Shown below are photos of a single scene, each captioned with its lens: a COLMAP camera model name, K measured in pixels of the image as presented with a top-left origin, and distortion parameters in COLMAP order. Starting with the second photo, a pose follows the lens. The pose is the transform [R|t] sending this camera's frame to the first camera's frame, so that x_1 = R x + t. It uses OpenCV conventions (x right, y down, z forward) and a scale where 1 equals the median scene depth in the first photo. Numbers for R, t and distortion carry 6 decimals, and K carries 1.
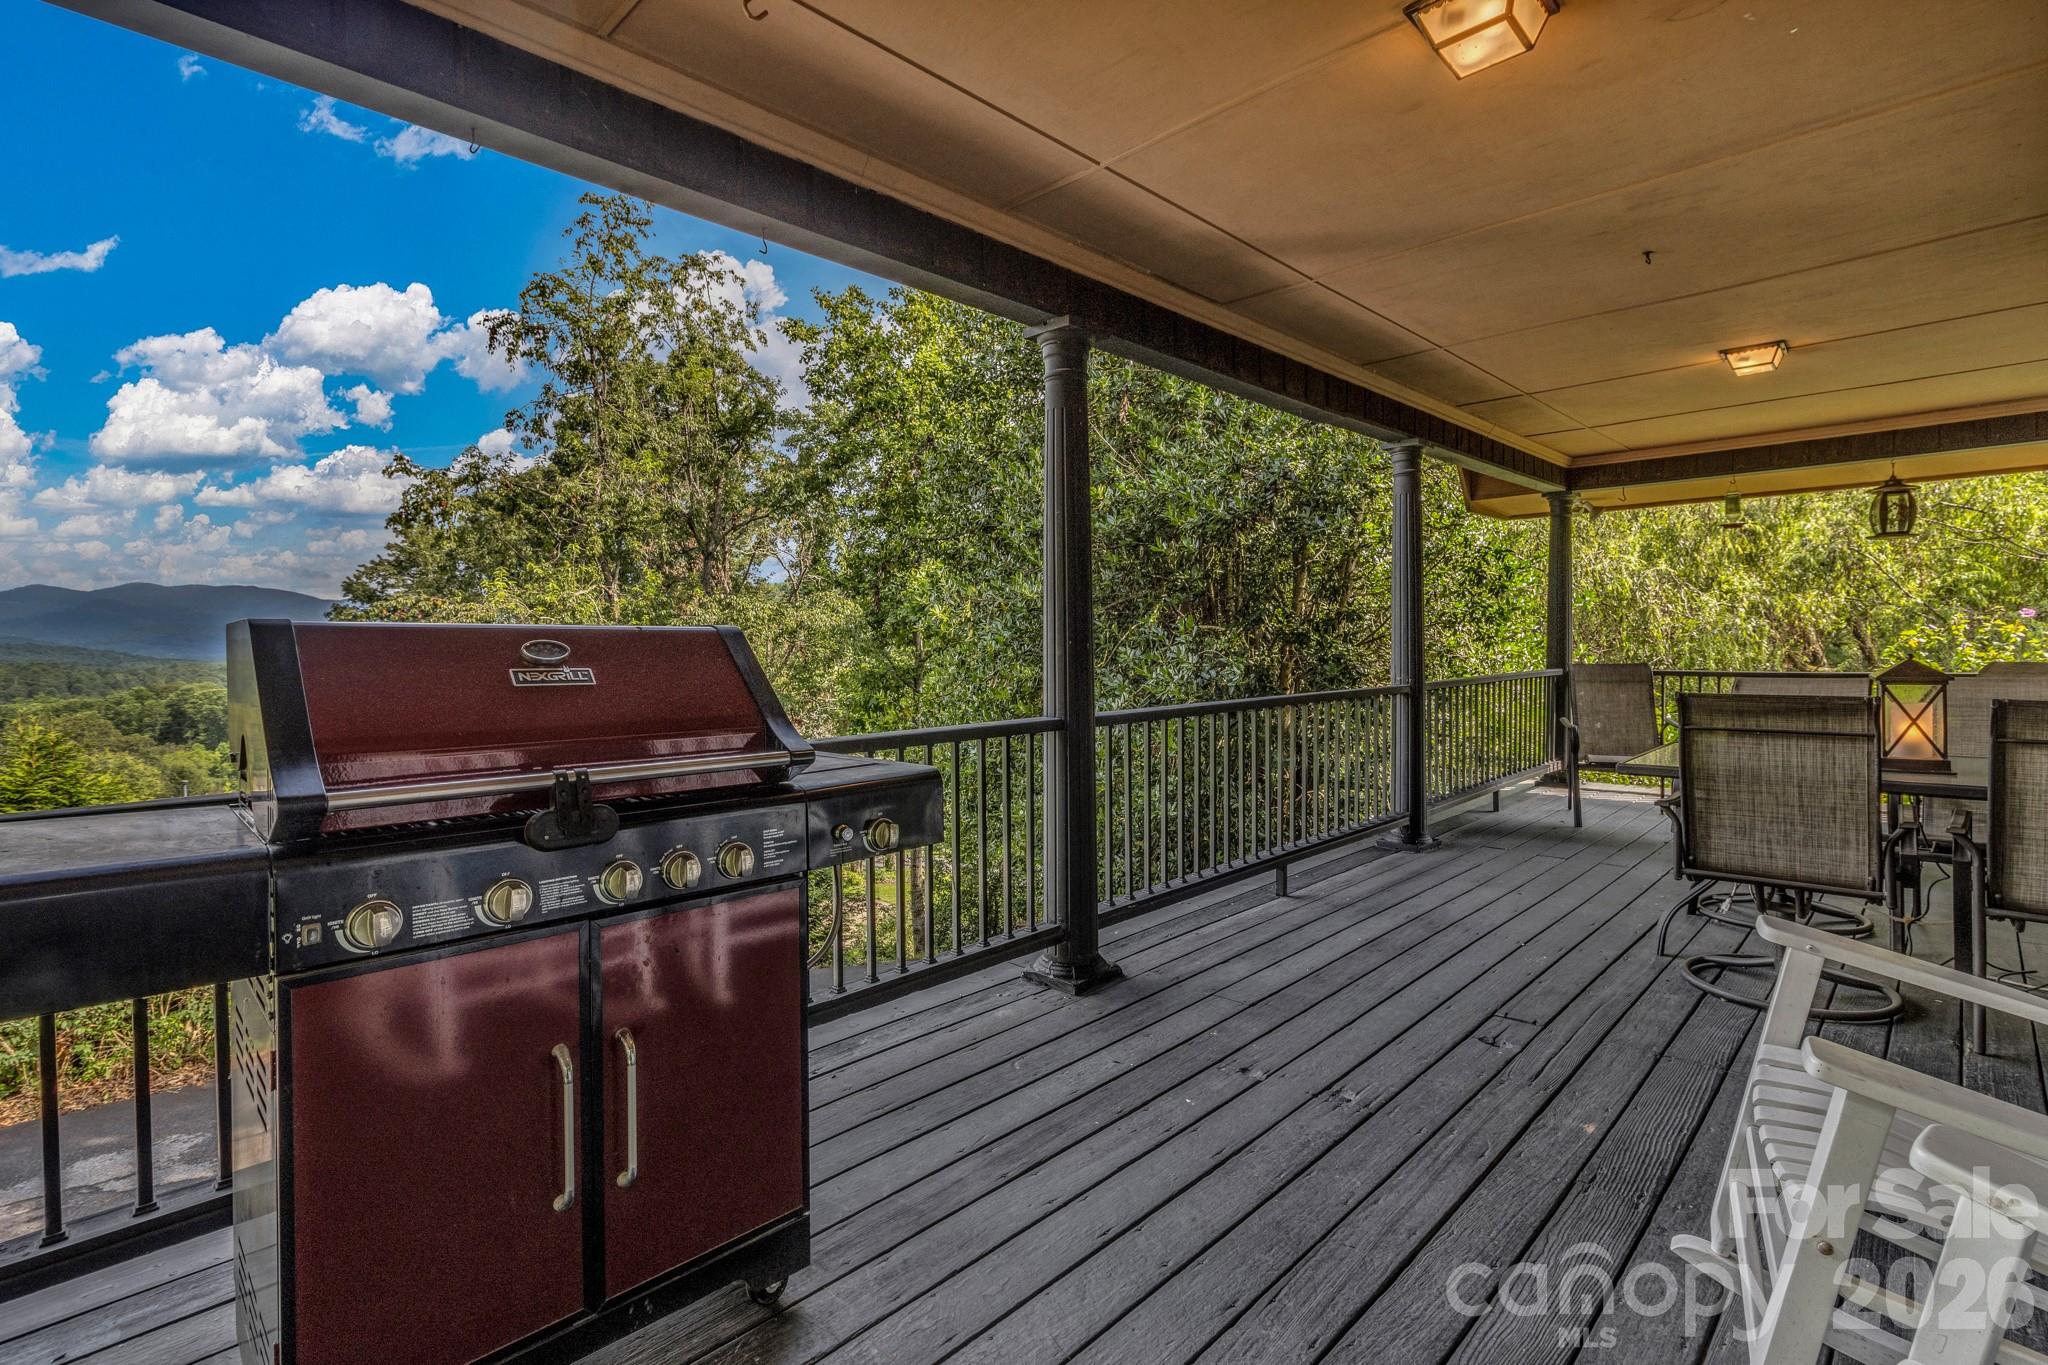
lens RADIAL K [[957.5, 0, 1023.9], [0, 957.5, 649.9], [0, 0, 1]] dist [0.001703, 0.000114]
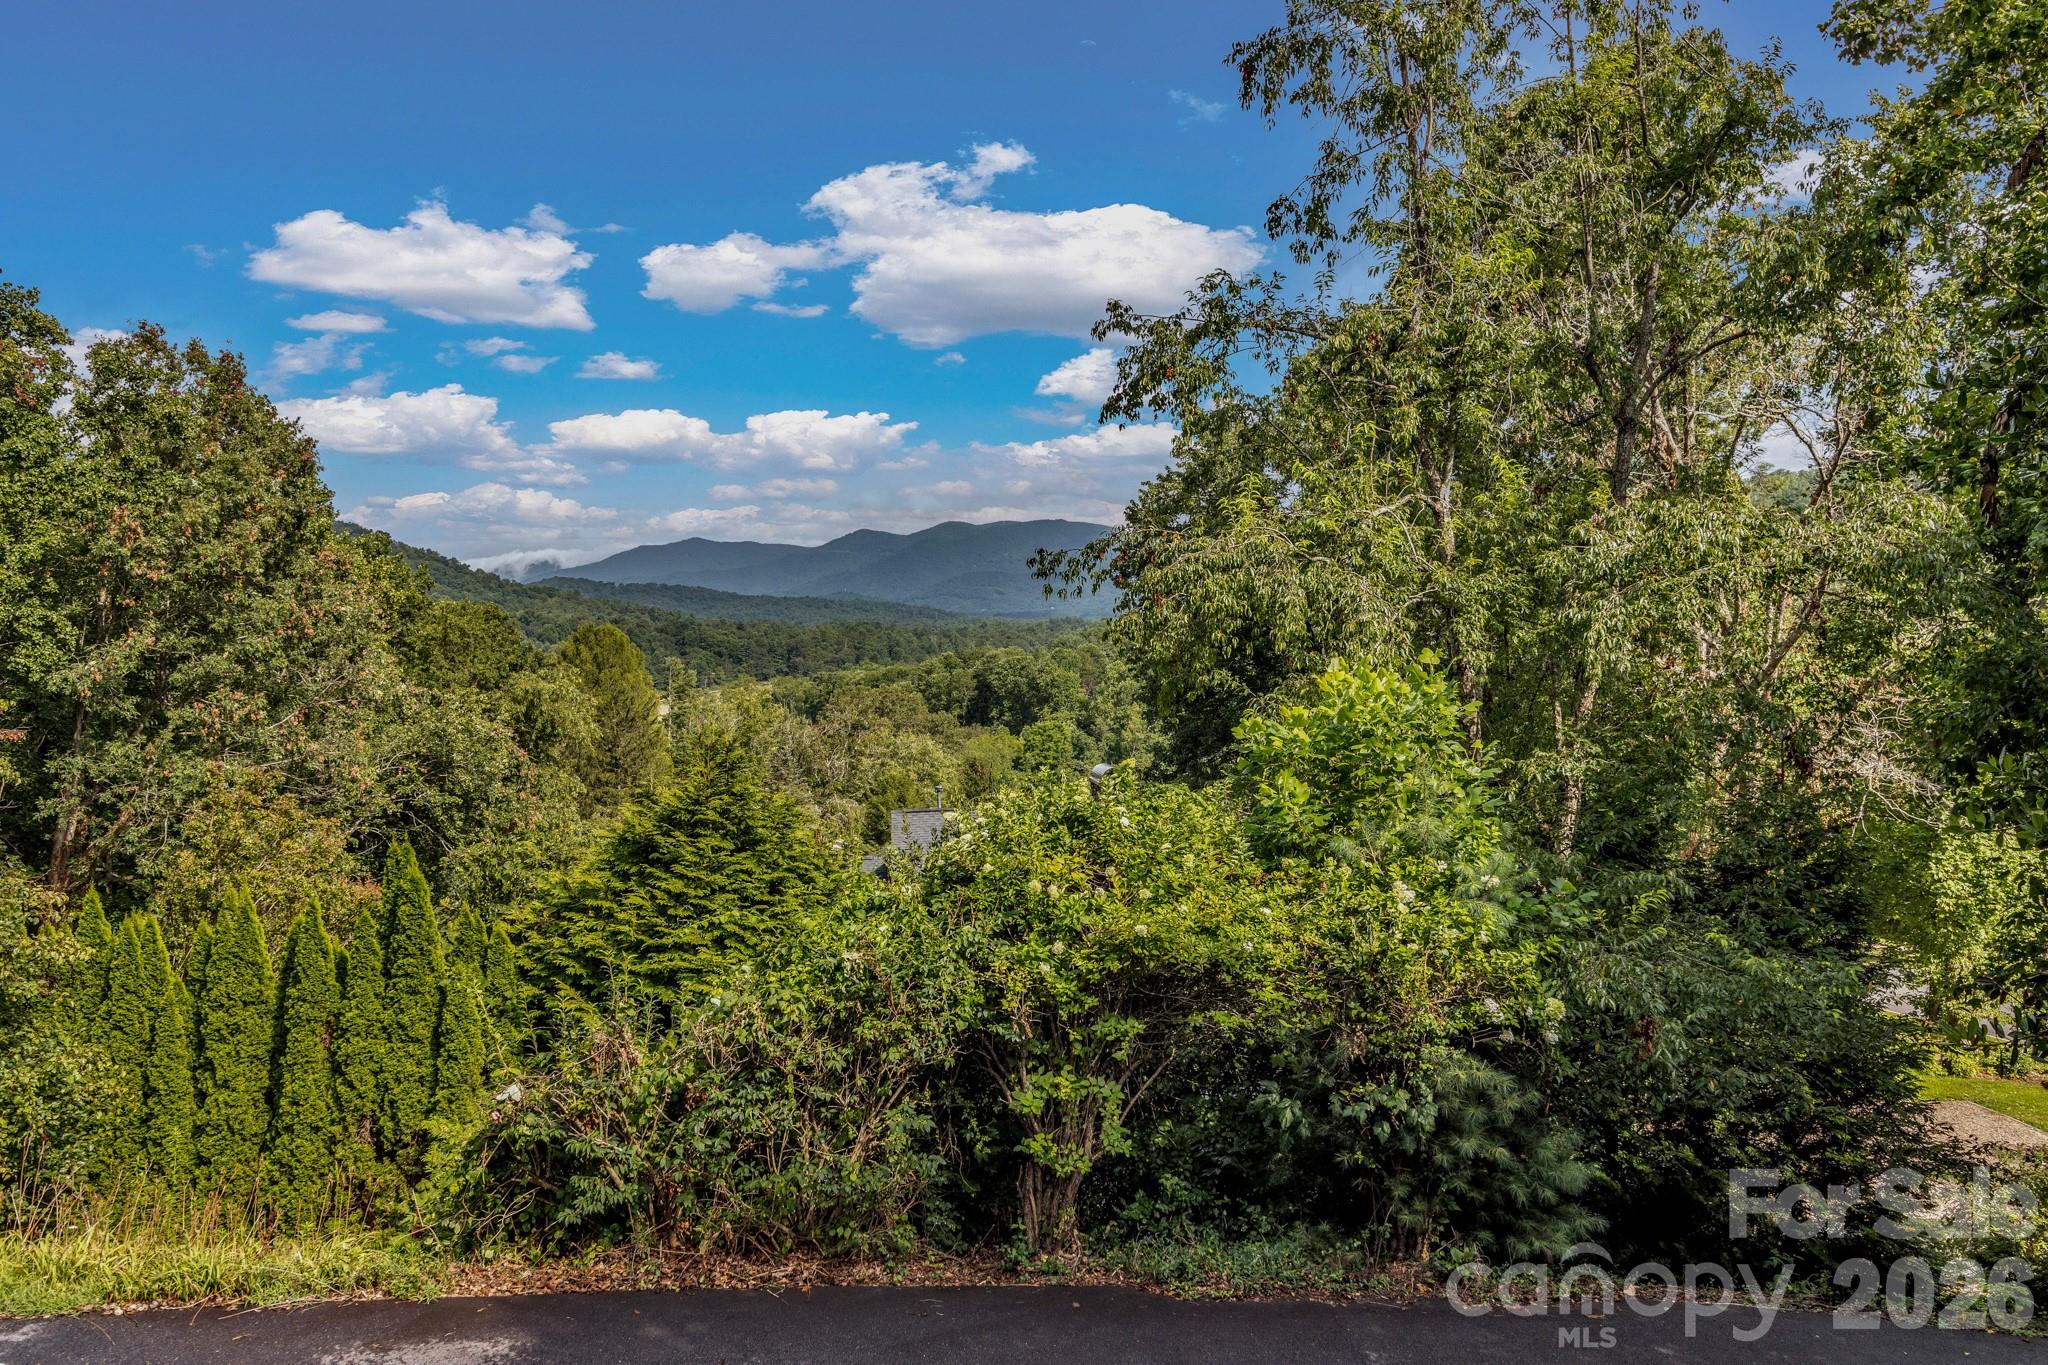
lens RADIAL K [[1612.4, 0, 1024.9], [0, 1612.4, 661.3], [0, 0, 1]] dist [0.007211, -0.004996]
pose [[0.763289, 0.010993, -0.645963, -0.017847], [0.015596, 0.999250, 0.035435, -0.008308], [0.645869, -0.037121, 0.762546, 0.145942]]
